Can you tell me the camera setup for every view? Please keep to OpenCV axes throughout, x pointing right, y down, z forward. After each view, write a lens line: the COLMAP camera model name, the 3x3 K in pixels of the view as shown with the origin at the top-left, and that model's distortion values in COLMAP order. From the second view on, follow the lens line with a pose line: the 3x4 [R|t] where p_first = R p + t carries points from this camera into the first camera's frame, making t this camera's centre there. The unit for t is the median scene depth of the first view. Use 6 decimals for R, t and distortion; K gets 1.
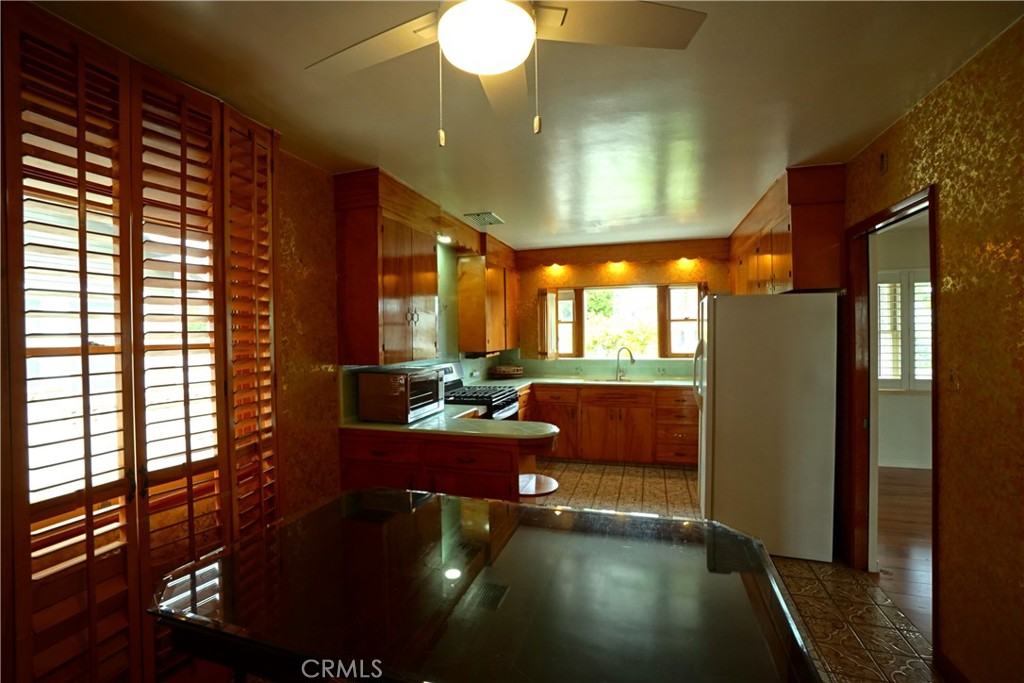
lens RADIAL K [[467.4, 0, 511.4], [0, 467.4, 340.6], [0, 0, 1]] dist [-0.023800, 0.000580]
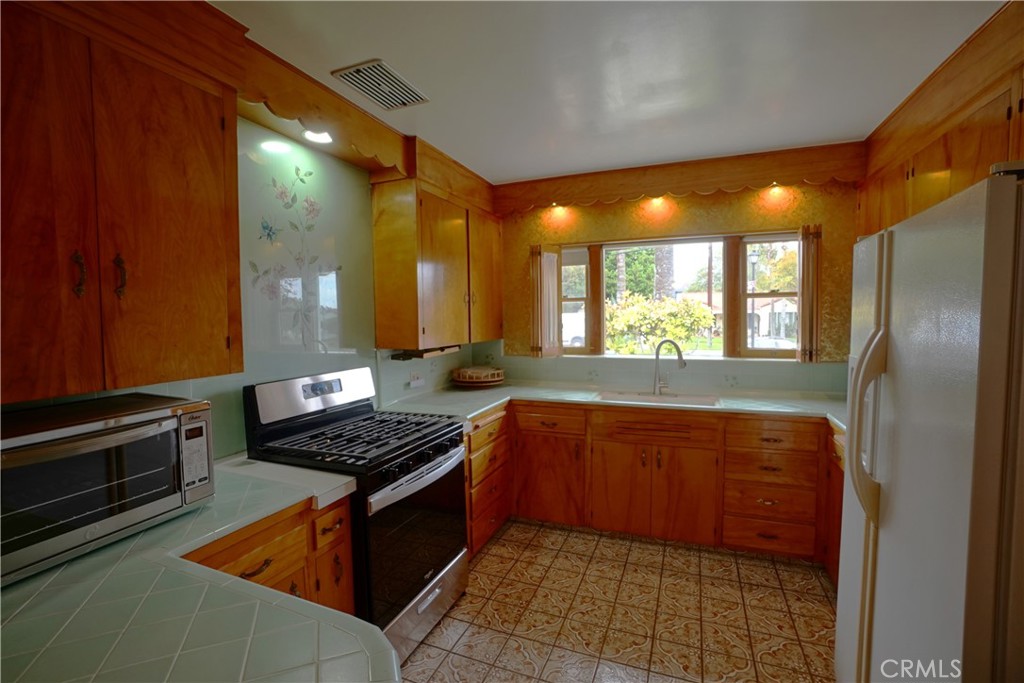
lens RADIAL K [[467.4, 0, 512.7], [0, 467.4, 338.6], [0, 0, 1]] dist [-0.023800, 0.000580]
pose [[0.996572, 0.004335, -0.082613, 0.097232], [-0.001577, 0.999440, 0.033417, -0.007584], [0.082712, -0.033172, 0.996021, 0.403962]]
